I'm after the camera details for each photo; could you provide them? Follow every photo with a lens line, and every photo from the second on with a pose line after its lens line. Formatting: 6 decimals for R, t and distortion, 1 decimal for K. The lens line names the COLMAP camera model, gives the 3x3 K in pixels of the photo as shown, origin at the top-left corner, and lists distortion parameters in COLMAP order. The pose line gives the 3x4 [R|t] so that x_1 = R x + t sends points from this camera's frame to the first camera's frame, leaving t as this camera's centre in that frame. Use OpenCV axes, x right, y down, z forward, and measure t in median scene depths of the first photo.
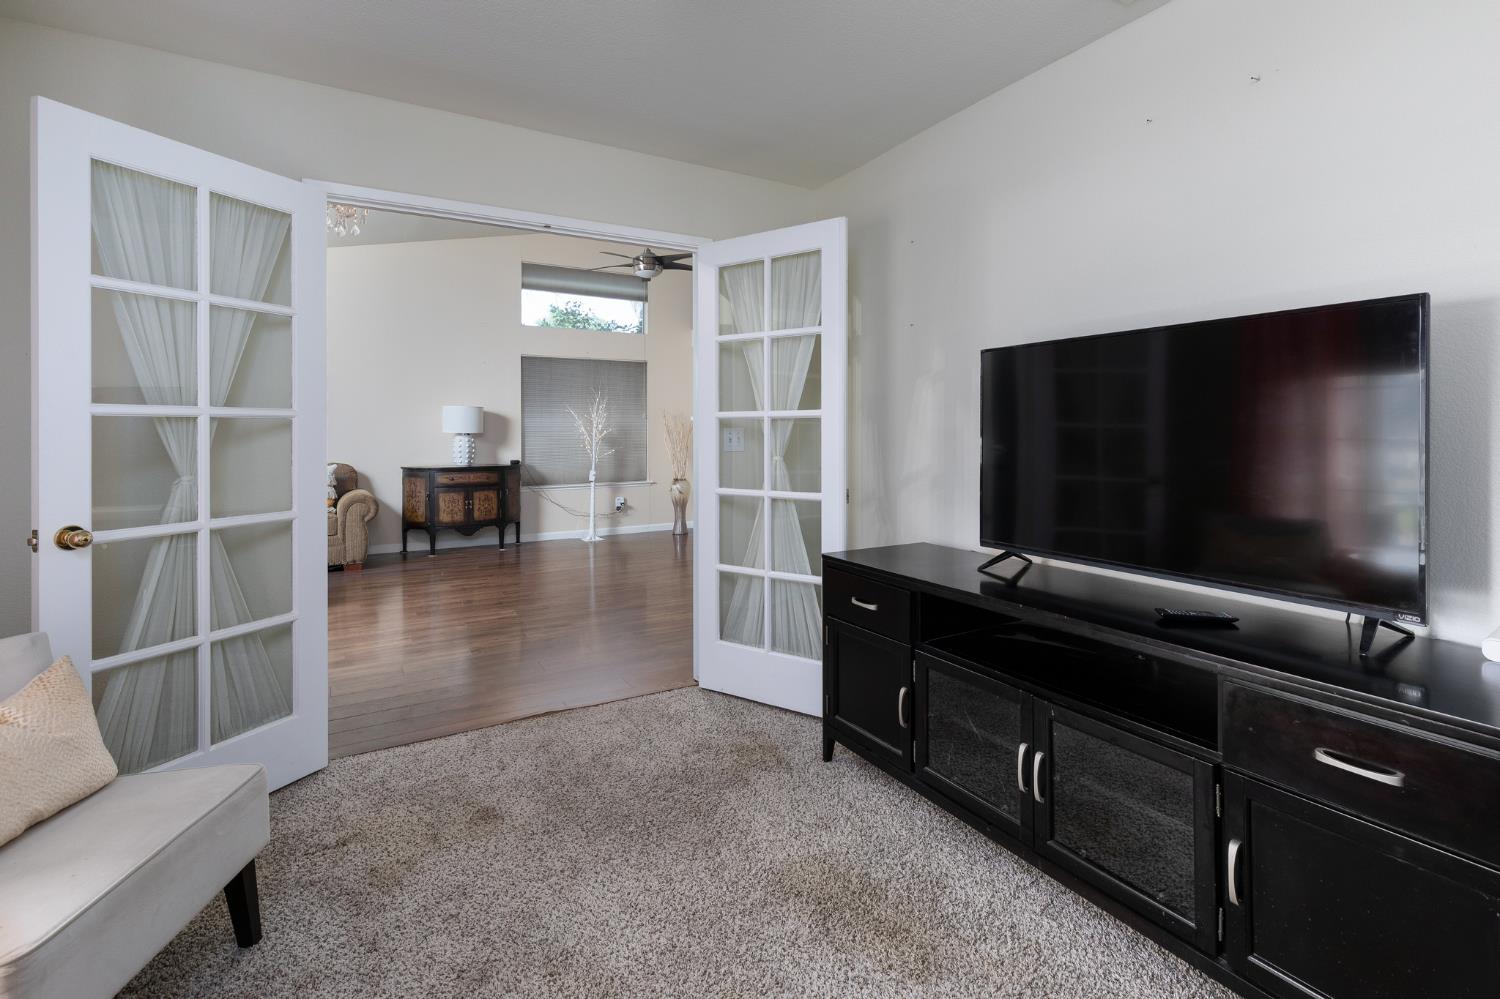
lens RADIAL K [[697.8, 0, 751.3], [0, 697.8, 424.8], [0, 0, 1]] dist [0.012546, -0.002241]
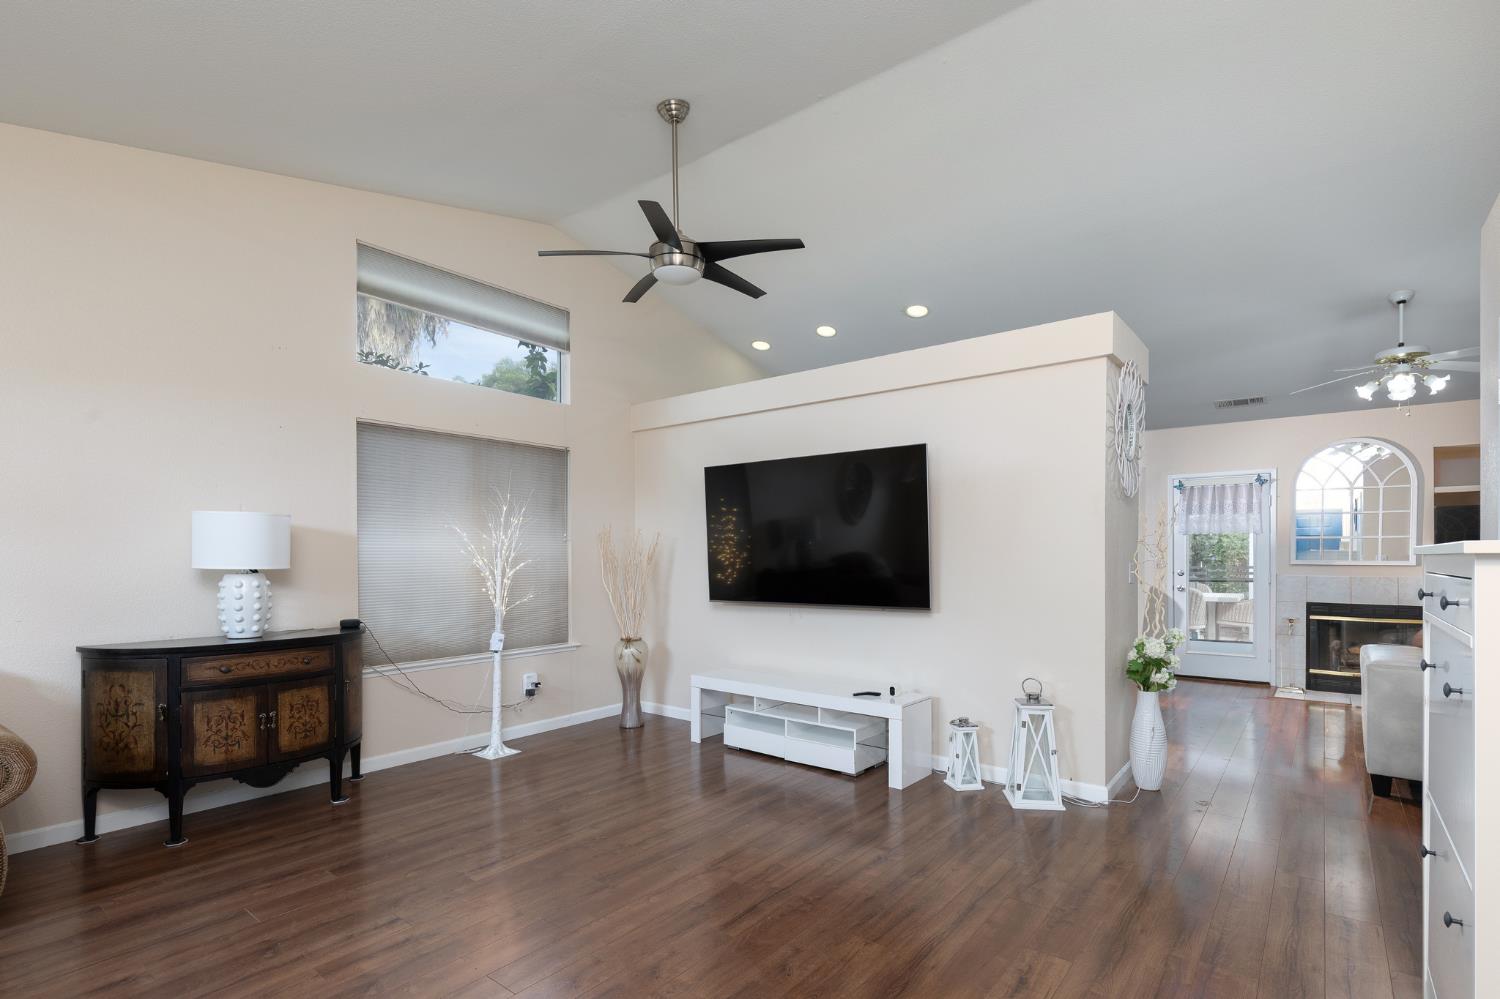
lens RADIAL K [[697.8, 0, 732.8], [0, 697.8, 551.9], [0, 0, 1]] dist [0.012546, -0.002241]
pose [[0.931836, -0.001393, 0.362876, -0.277142], [0.000917, 0.999998, 0.001483, -0.000355], [-0.362878, -0.001049, 0.931836, 0.435226]]
